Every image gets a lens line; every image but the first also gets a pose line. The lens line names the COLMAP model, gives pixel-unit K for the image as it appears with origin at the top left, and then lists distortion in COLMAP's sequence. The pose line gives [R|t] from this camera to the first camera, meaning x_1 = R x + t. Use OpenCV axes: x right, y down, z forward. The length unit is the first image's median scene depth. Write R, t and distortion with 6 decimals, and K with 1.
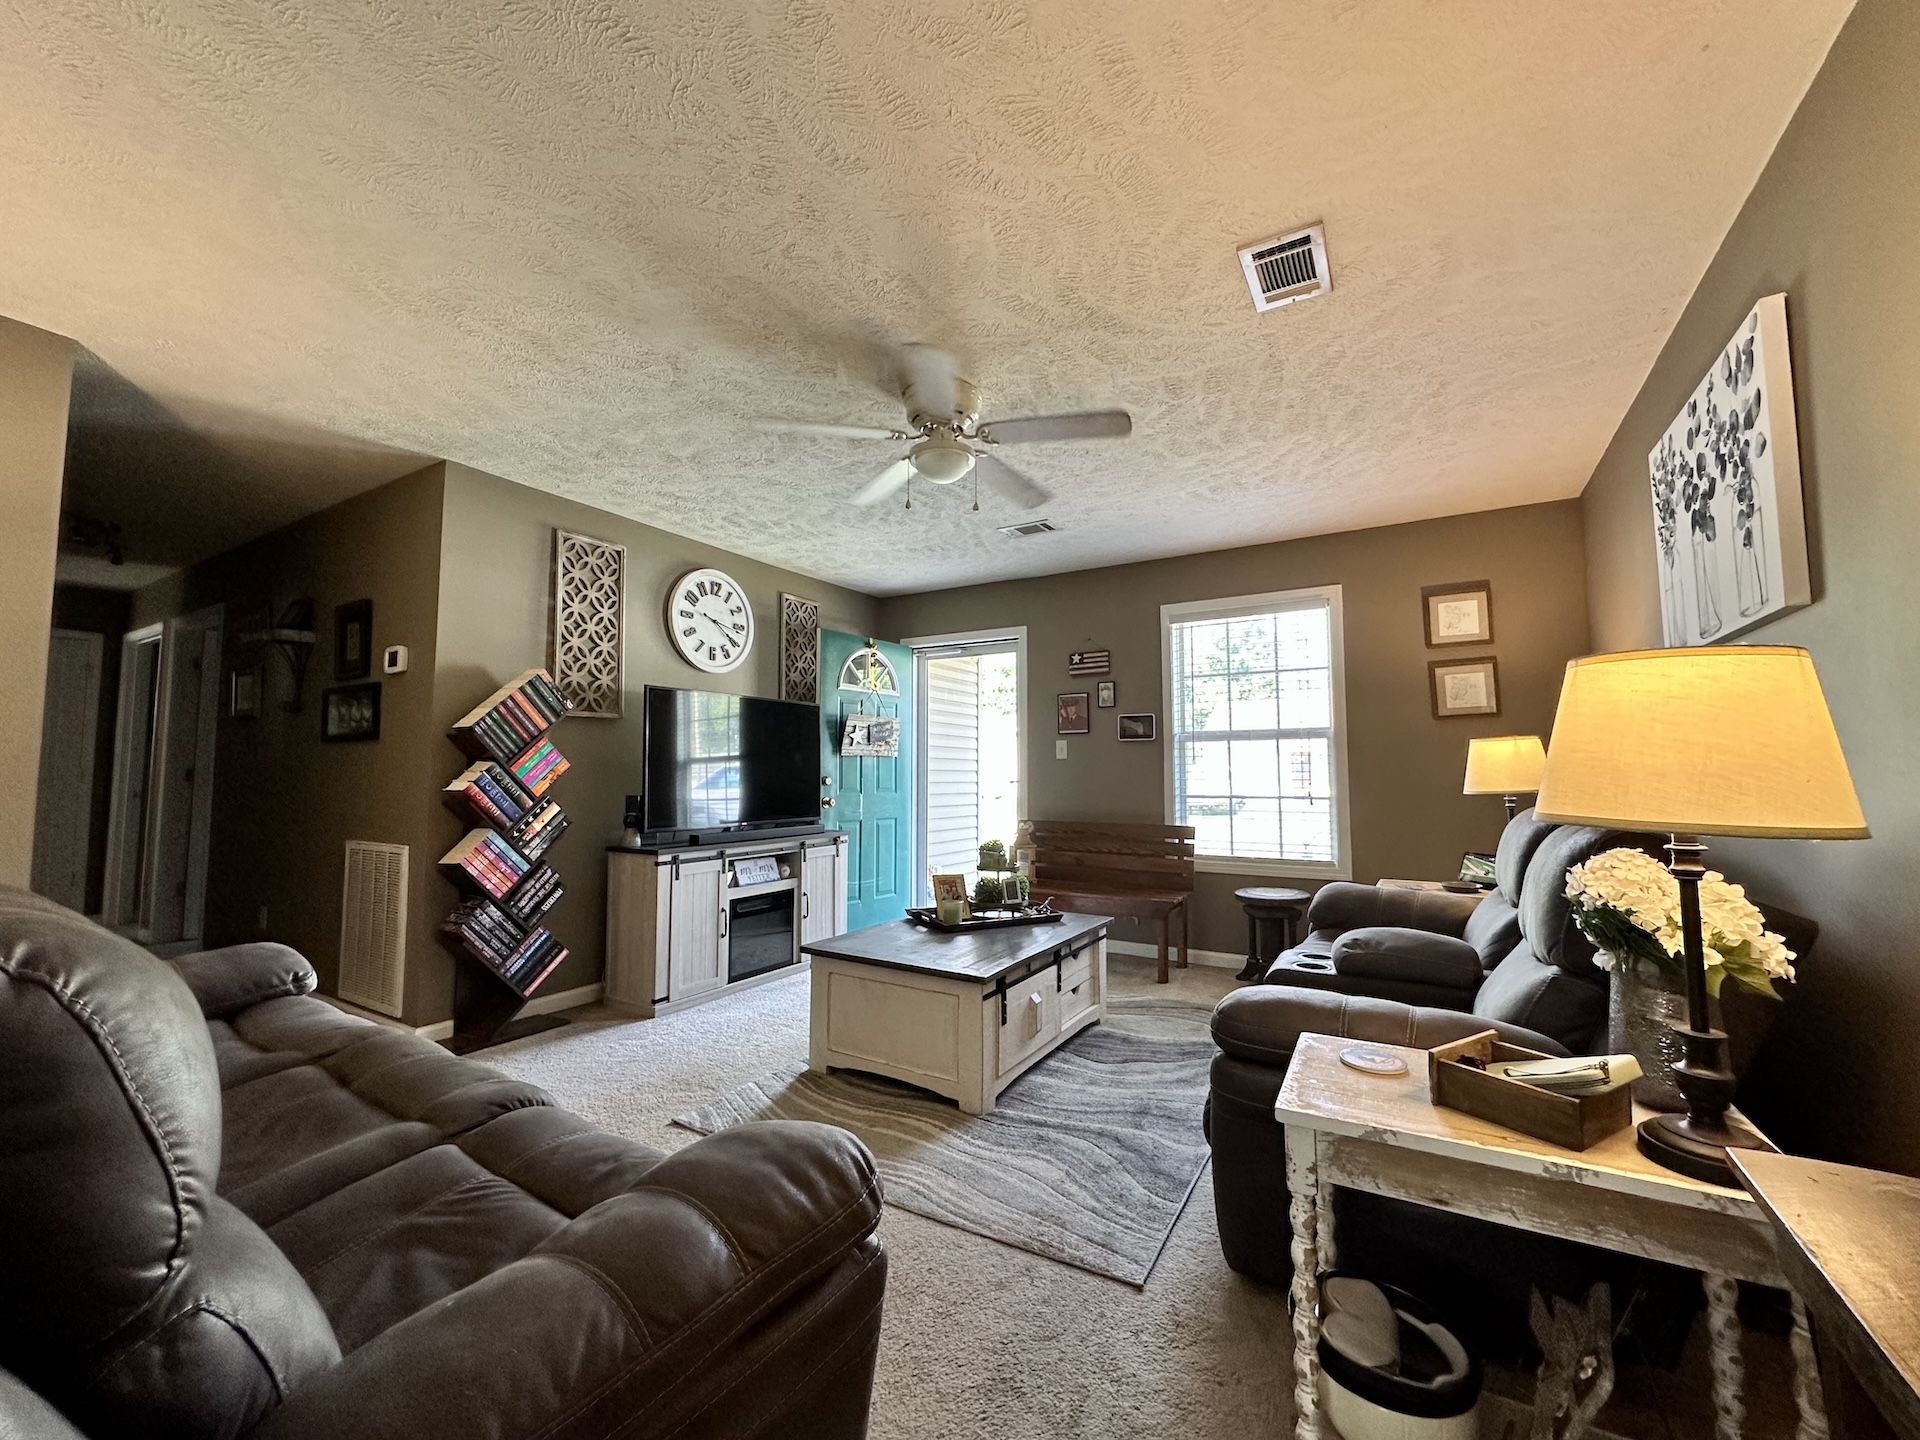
lens RADIAL K [[766.0, 0, 960.0], [0, 766.0, 720.0], [0, 0, 1]] dist [-0.002093, 0.000659]
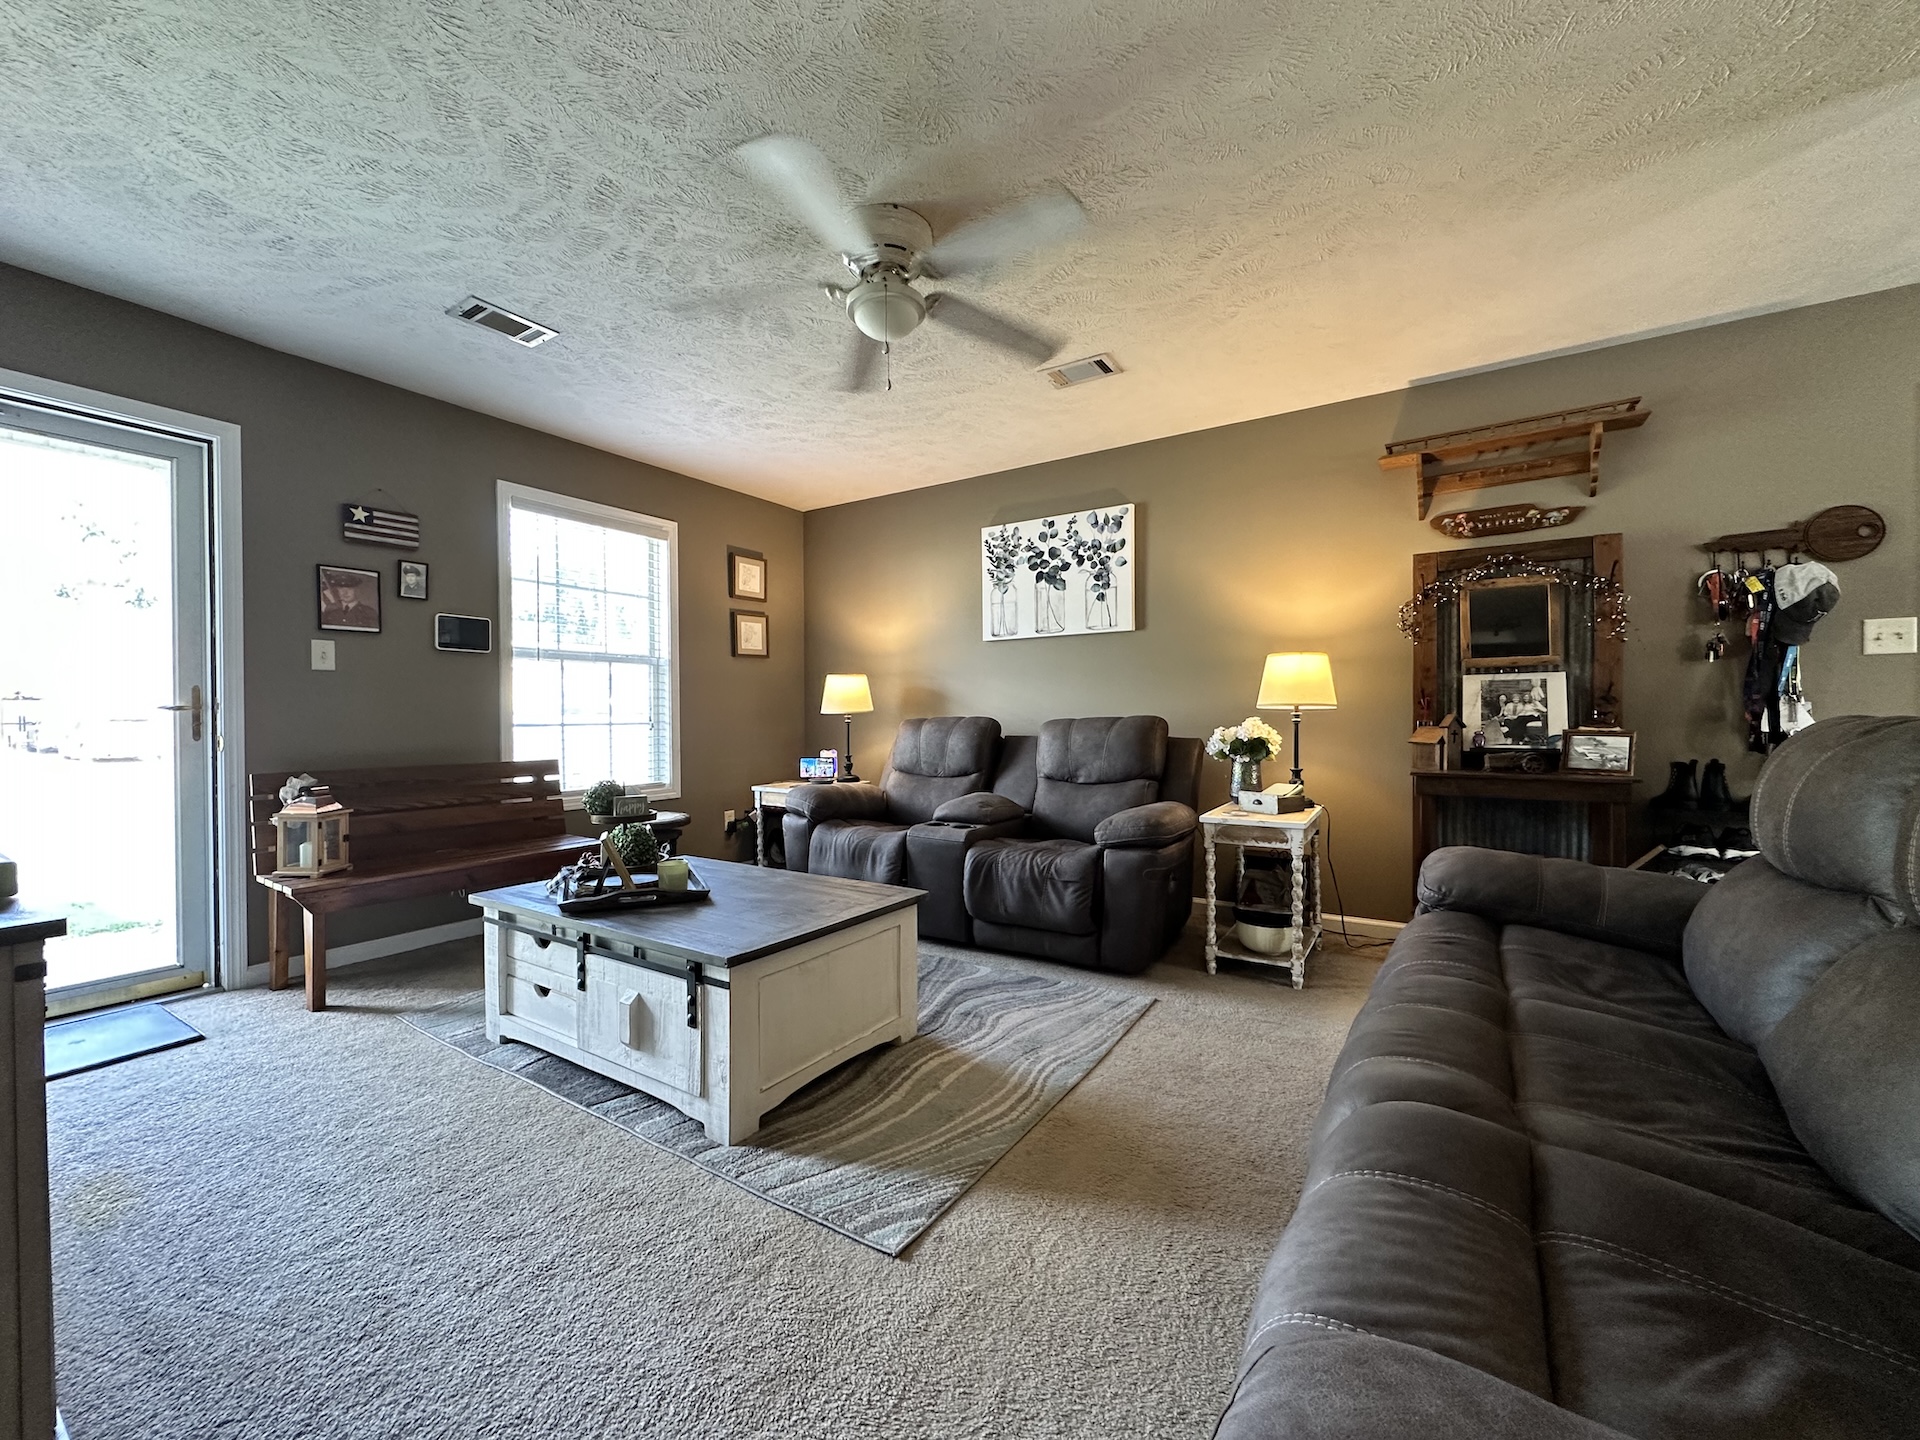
lens RADIAL K [[766.0, 0, 960.0], [0, 766.0, 720.0], [0, 0, 1]] dist [-0.002093, 0.000659]
pose [[0.023683, -0.006728, 0.999697, -0.920770], [-0.065011, 0.997850, 0.008256, 0.102746], [-0.997603, -0.065187, 0.023194, 0.927899]]
